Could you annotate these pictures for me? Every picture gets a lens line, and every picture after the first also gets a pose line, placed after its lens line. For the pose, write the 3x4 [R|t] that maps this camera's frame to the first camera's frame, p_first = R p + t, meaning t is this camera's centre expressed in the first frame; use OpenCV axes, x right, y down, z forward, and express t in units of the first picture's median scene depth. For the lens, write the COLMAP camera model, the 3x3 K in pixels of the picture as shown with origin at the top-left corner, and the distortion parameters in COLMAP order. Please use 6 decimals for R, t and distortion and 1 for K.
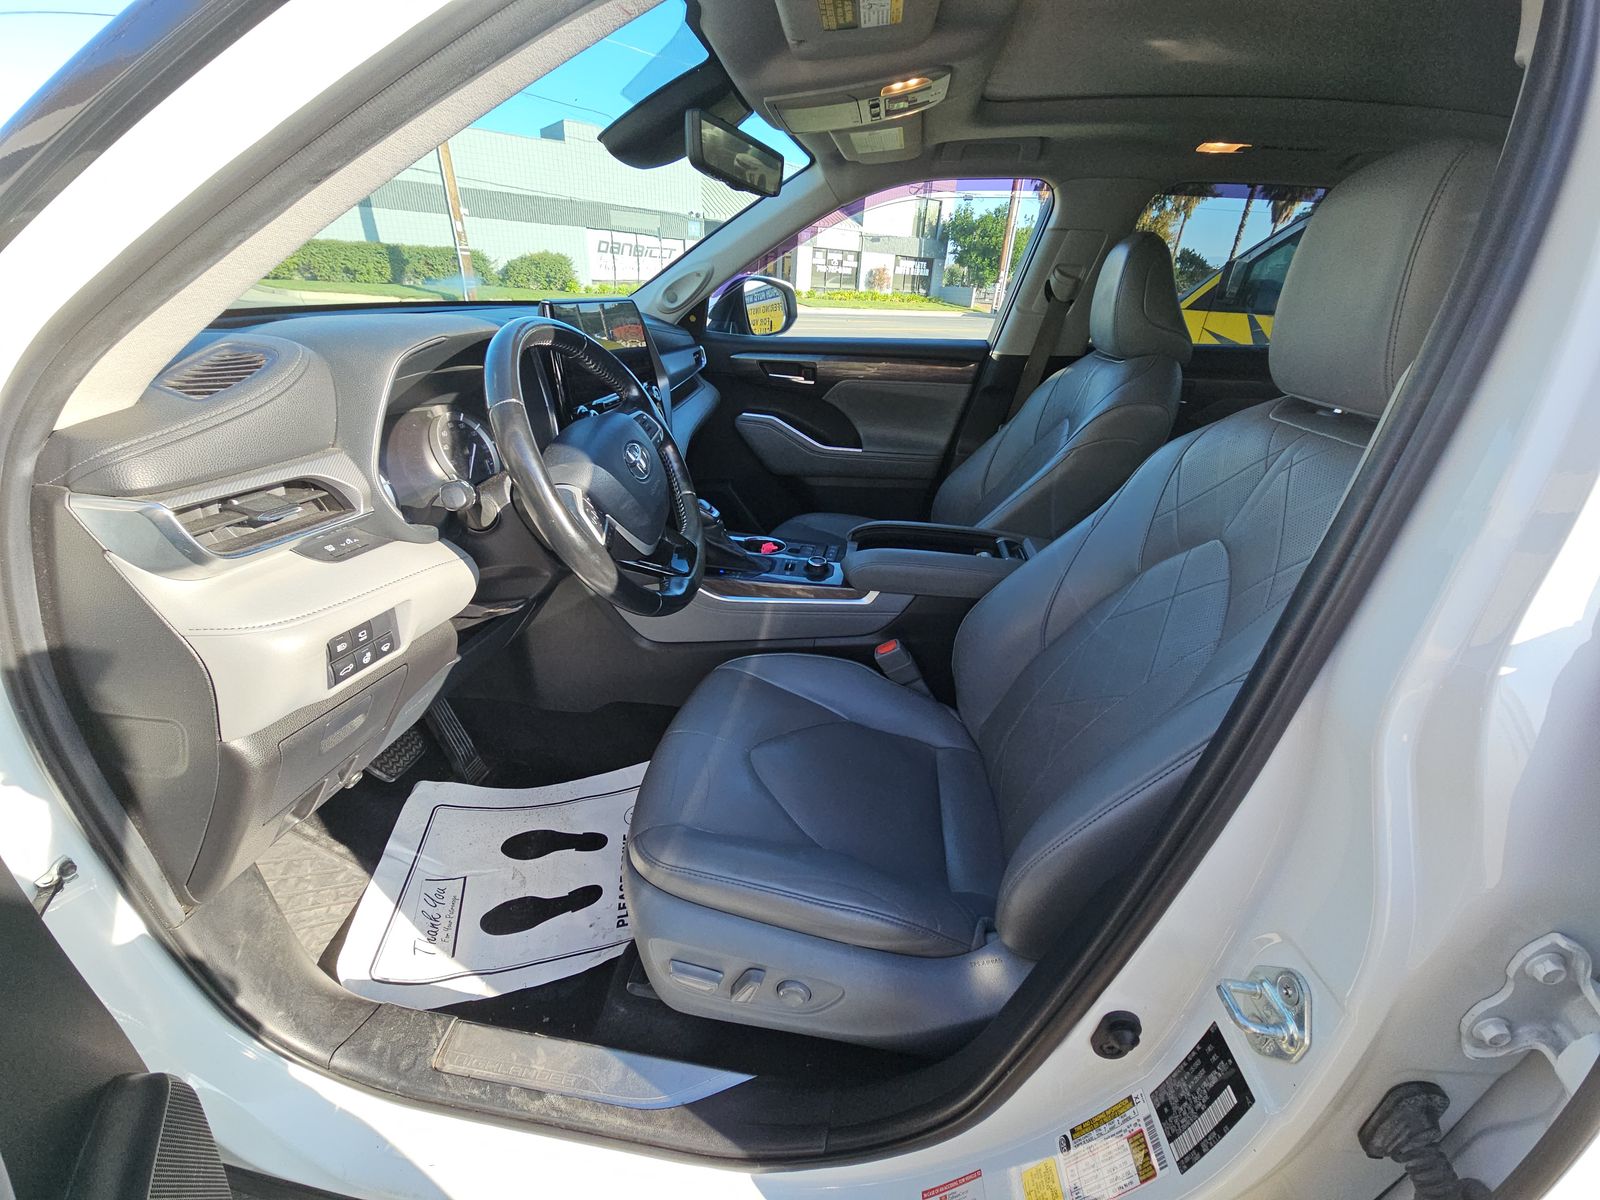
lens RADIAL K [[663.8, 0, 798.0], [0, 663.8, 593.5], [0, 0, 1]] dist [0.002502, -0.000039]
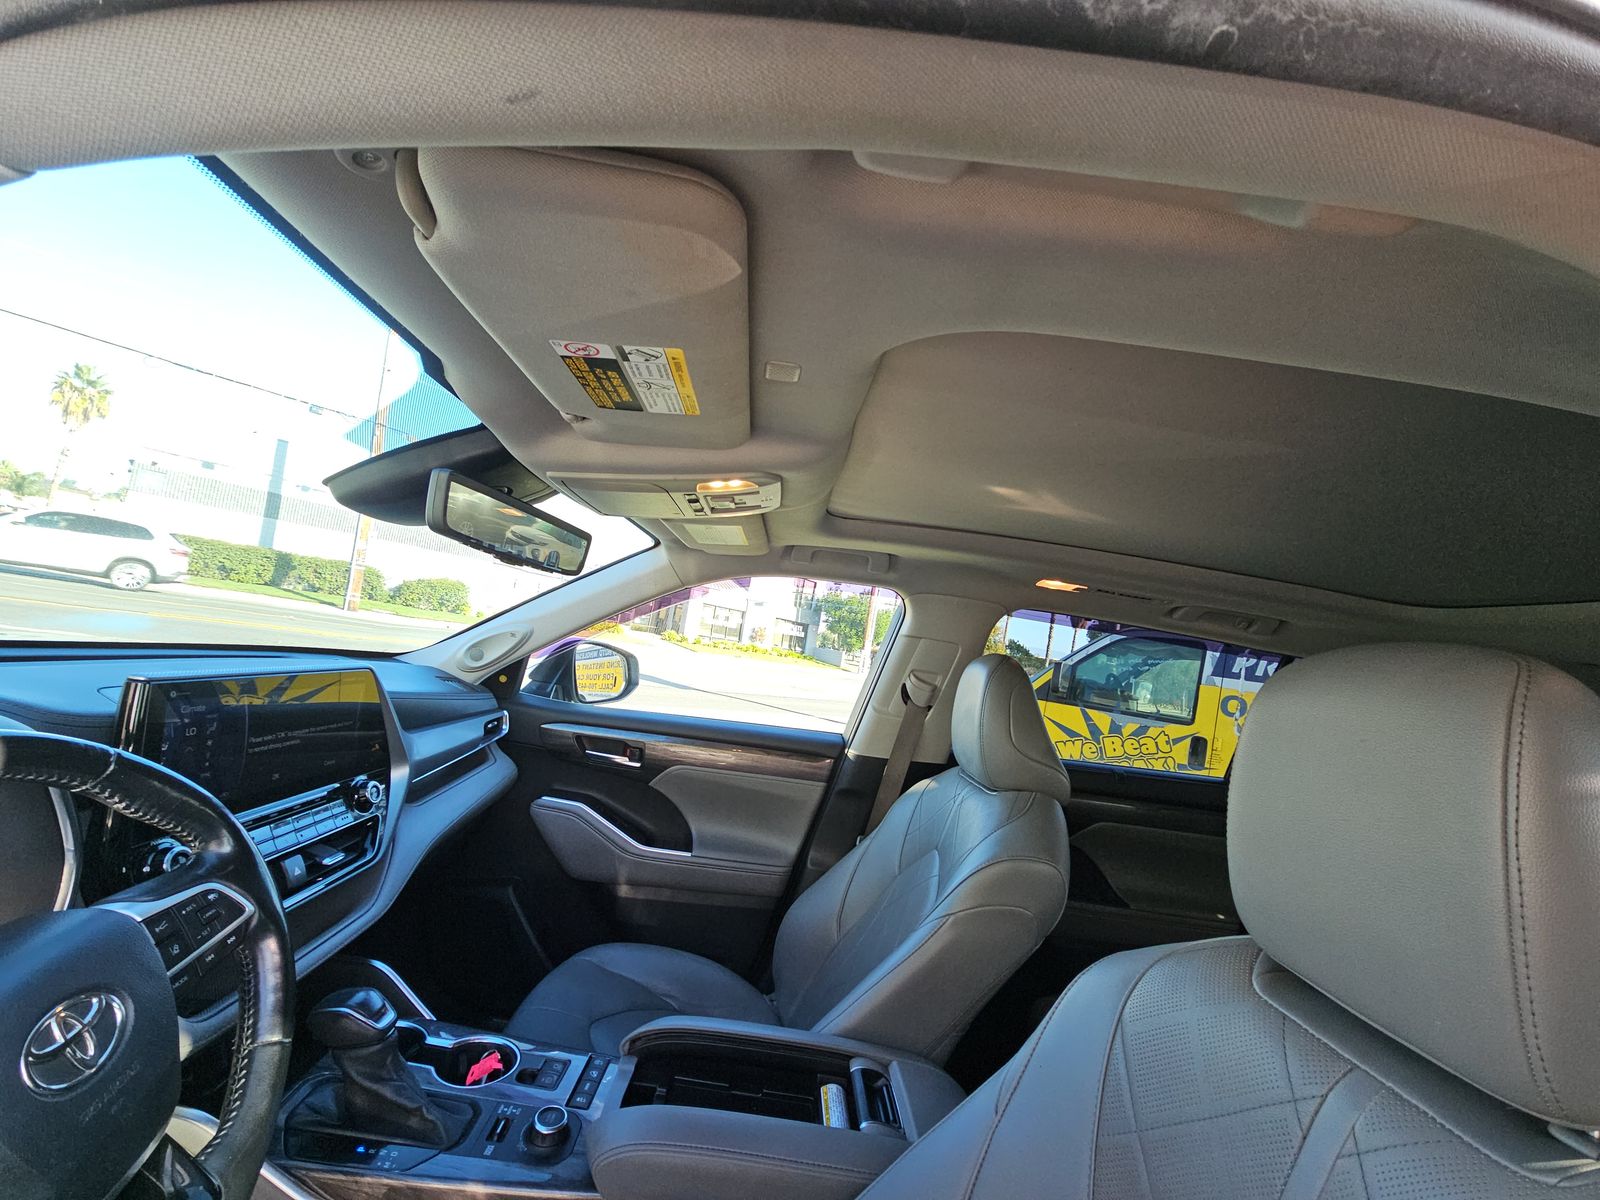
lens RADIAL K [[638.0, 0, 797.7], [0, 638.0, 570.8], [0, 0, 1]] dist [0.031730, -0.021103]
pose [[0.980888, 0.126558, 0.147789, 0.070438], [-0.033782, 0.858791, -0.511212, -0.129892], [-0.191618, 0.496449, 0.846653, 0.174567]]
